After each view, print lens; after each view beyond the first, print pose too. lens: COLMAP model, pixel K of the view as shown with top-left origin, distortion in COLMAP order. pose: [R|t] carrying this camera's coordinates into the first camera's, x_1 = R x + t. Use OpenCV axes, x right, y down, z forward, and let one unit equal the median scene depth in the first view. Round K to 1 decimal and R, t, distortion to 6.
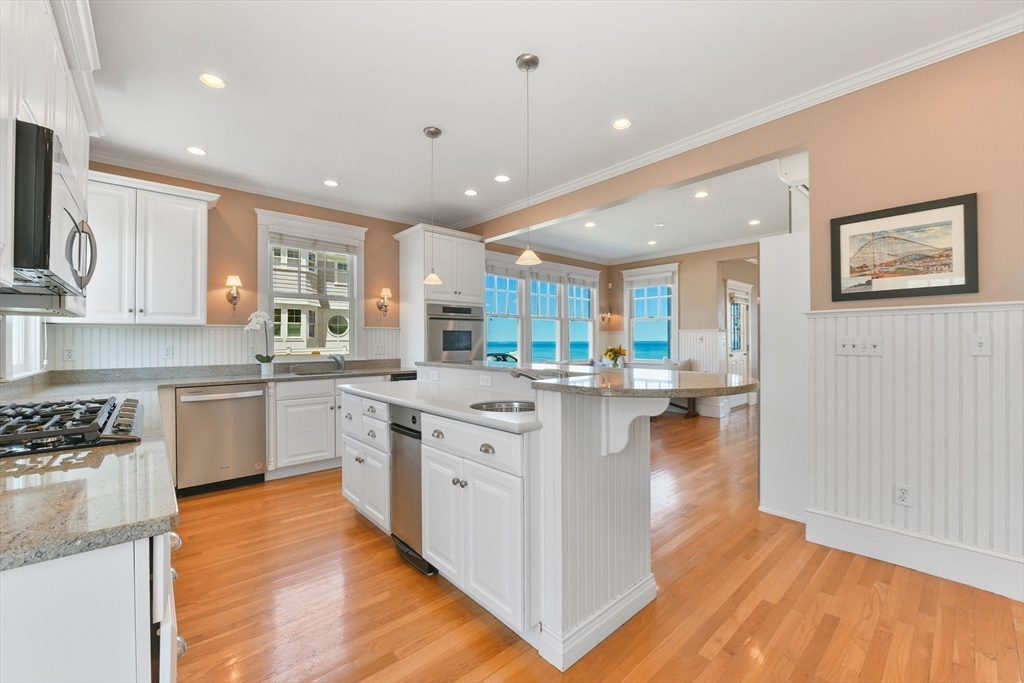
lens RADIAL K [[413.2, 0, 512.0], [0, 413.2, 341.5], [0, 0, 1]] dist [-0.001290, -0.000124]
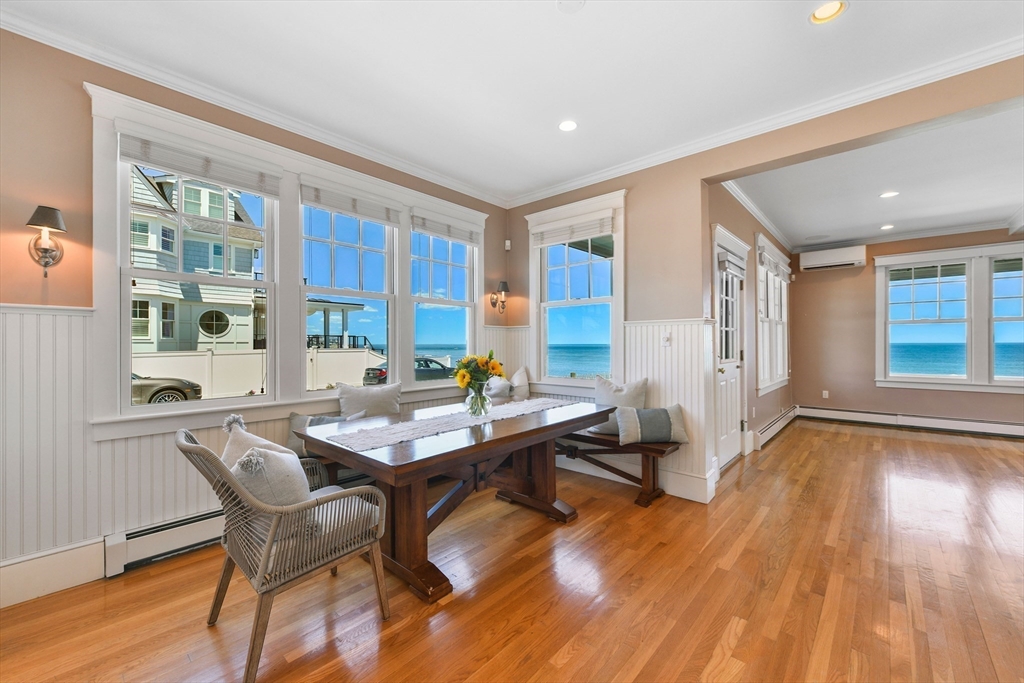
lens RADIAL K [[420.8, 0, 517.6], [0, 420.8, 342.4], [0, 0, 1]] dist [0.000630, -0.000528]
pose [[0.991314, 0.001528, 0.131505, 0.179436], [-0.001163, 0.999995, -0.002856, -0.000592], [-0.131509, 0.002679, 0.991311, 0.441520]]
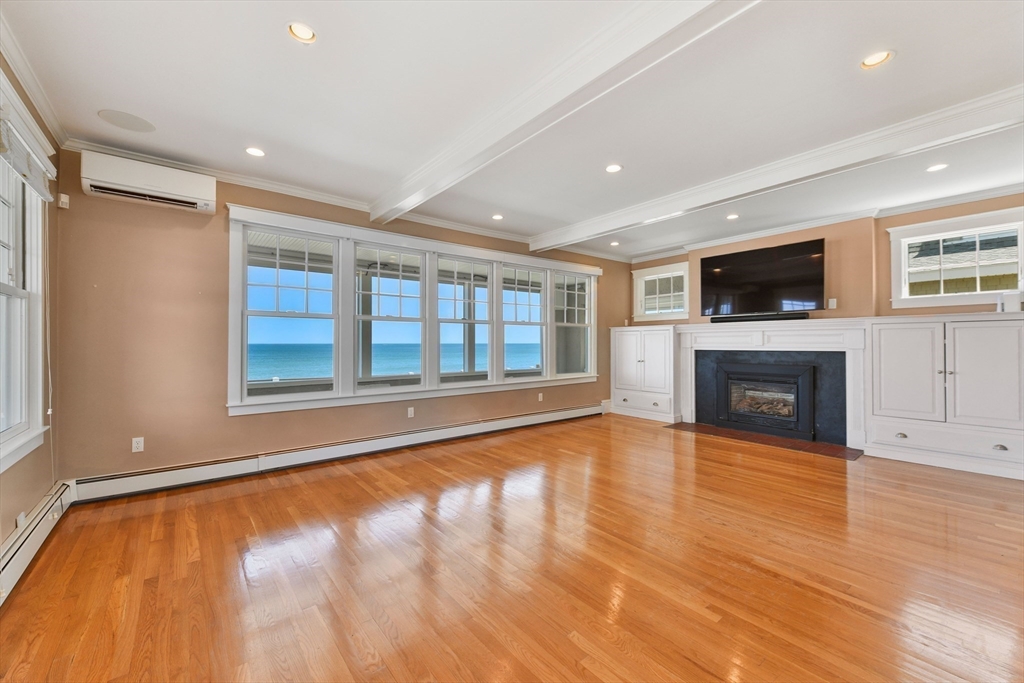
lens RADIAL K [[420.8, 0, 517.6], [0, 420.8, 342.4], [0, 0, 1]] dist [0.000630, -0.000528]
pose [[0.045833, 0.008679, 0.998911, 0.392355], [0.001503, 0.999961, -0.008757, -0.000987], [-0.998948, 0.001903, 0.045818, 0.681303]]
